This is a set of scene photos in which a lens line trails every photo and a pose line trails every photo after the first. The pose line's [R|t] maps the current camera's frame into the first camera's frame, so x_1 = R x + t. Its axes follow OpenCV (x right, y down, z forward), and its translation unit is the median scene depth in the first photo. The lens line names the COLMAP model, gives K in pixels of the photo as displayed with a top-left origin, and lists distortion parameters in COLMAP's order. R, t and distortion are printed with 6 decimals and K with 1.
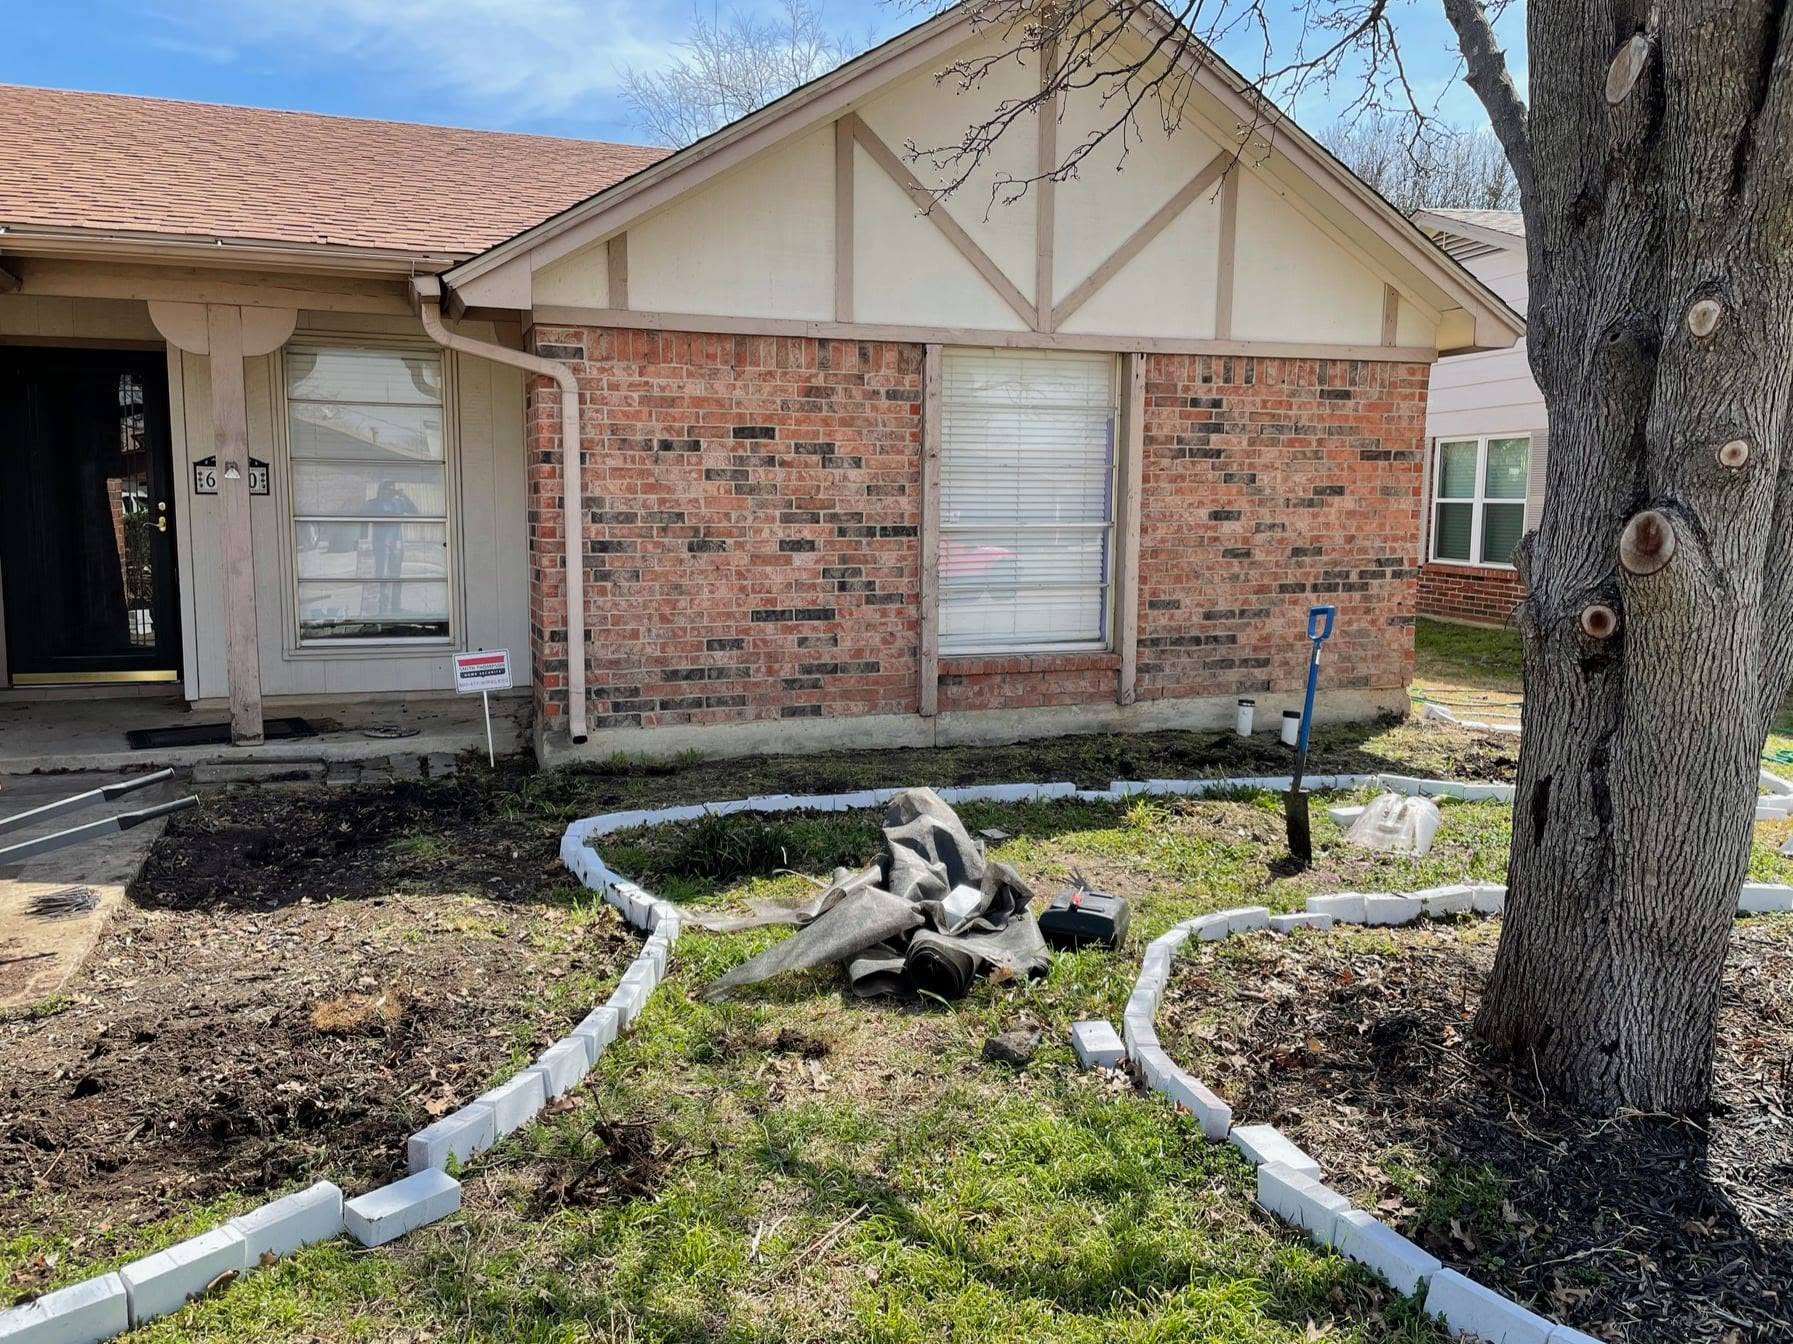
lens RADIAL K [[1364.2, 0, 891.6], [0, 1364.2, 677.4], [0, 0, 1]] dist [0.052128, -0.040197]
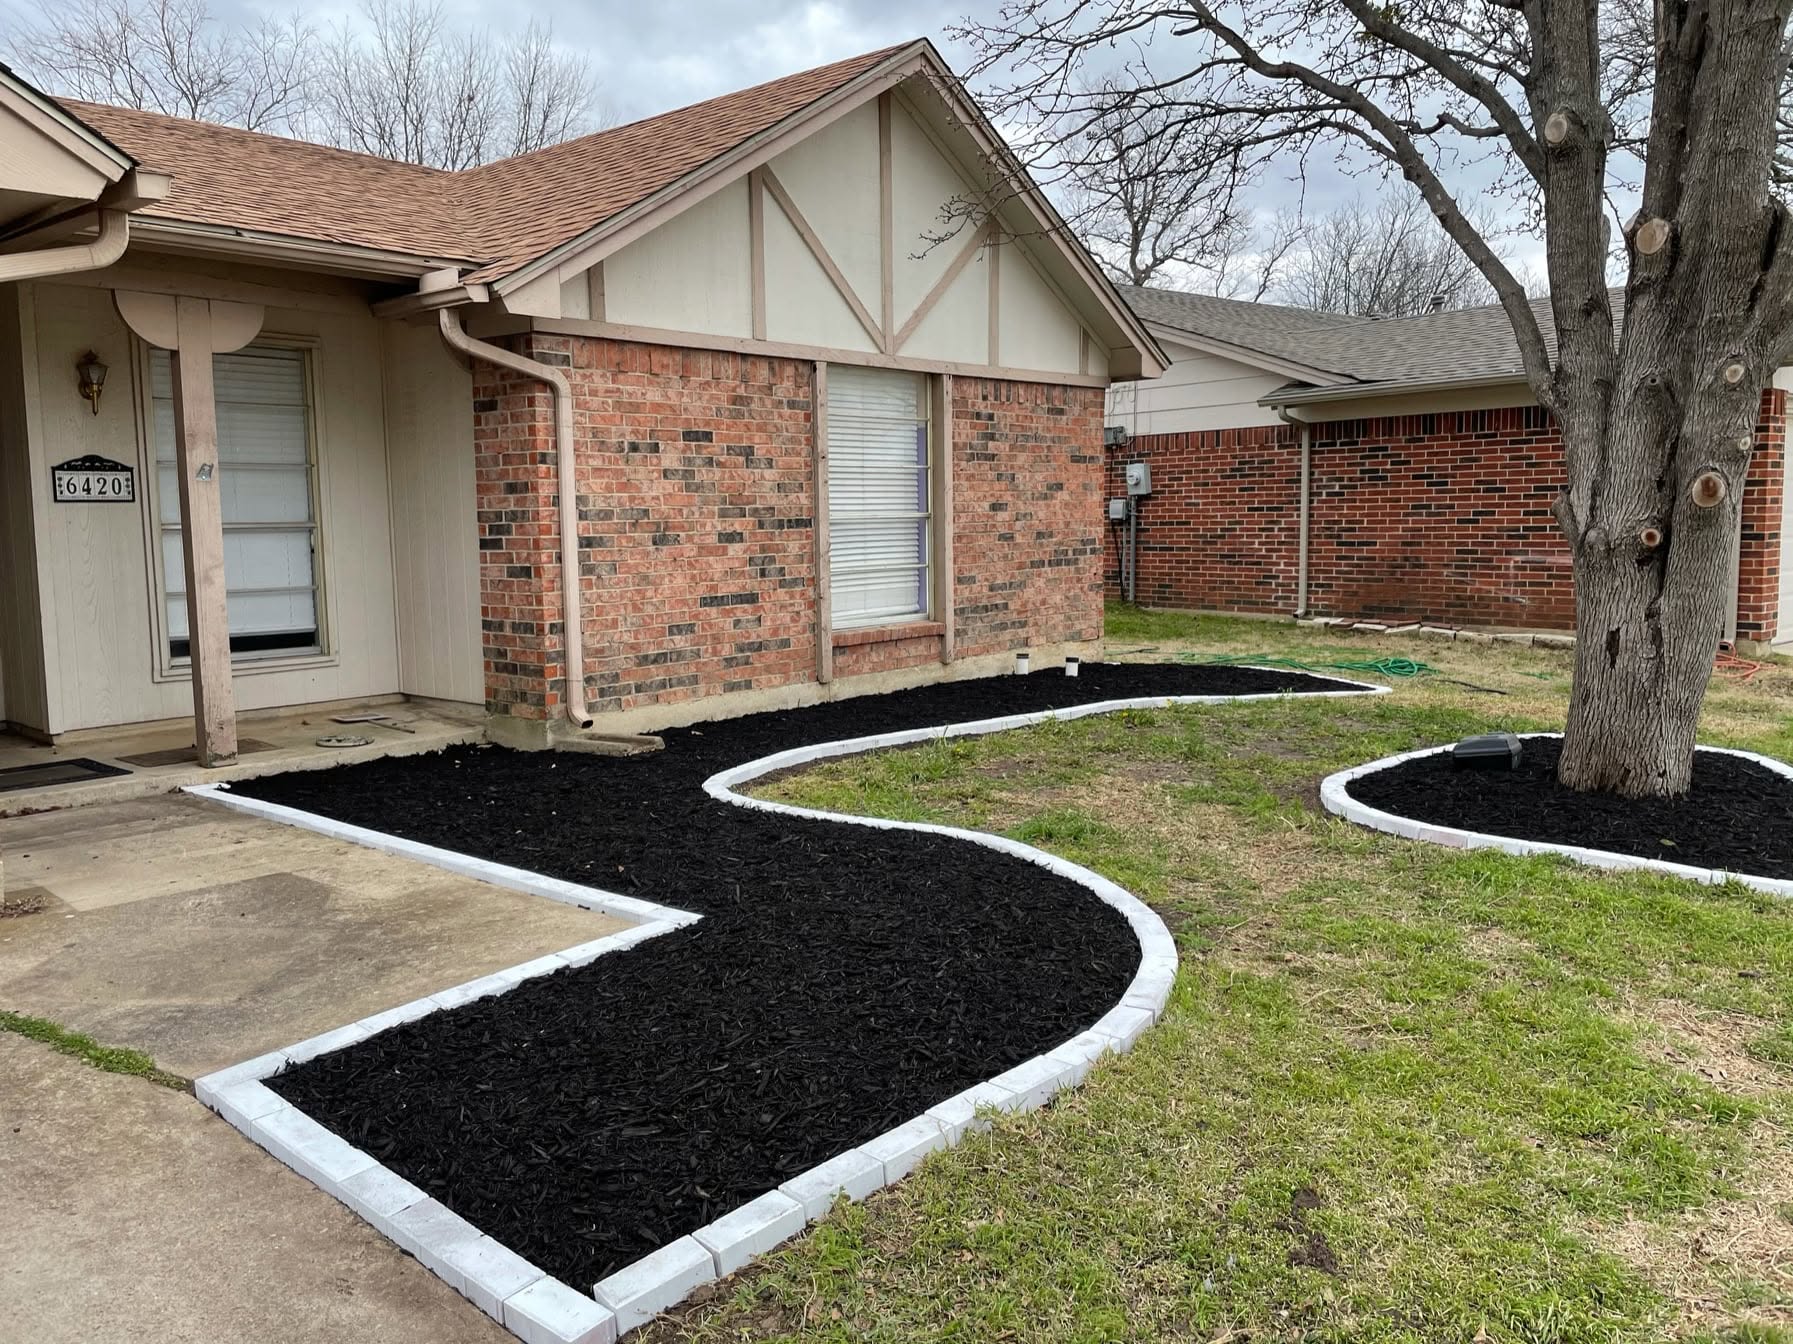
lens RADIAL K [[1364.2, 0, 902.5], [0, 1364.2, 663.6], [0, 0, 1]] dist [0.052128, -0.040197]
pose [[0.872950, -0.073193, 0.482288, -0.487313], [0.082745, 0.996570, 0.001470, 0.016149], [-0.480741, 0.038623, 0.876012, -0.042804]]
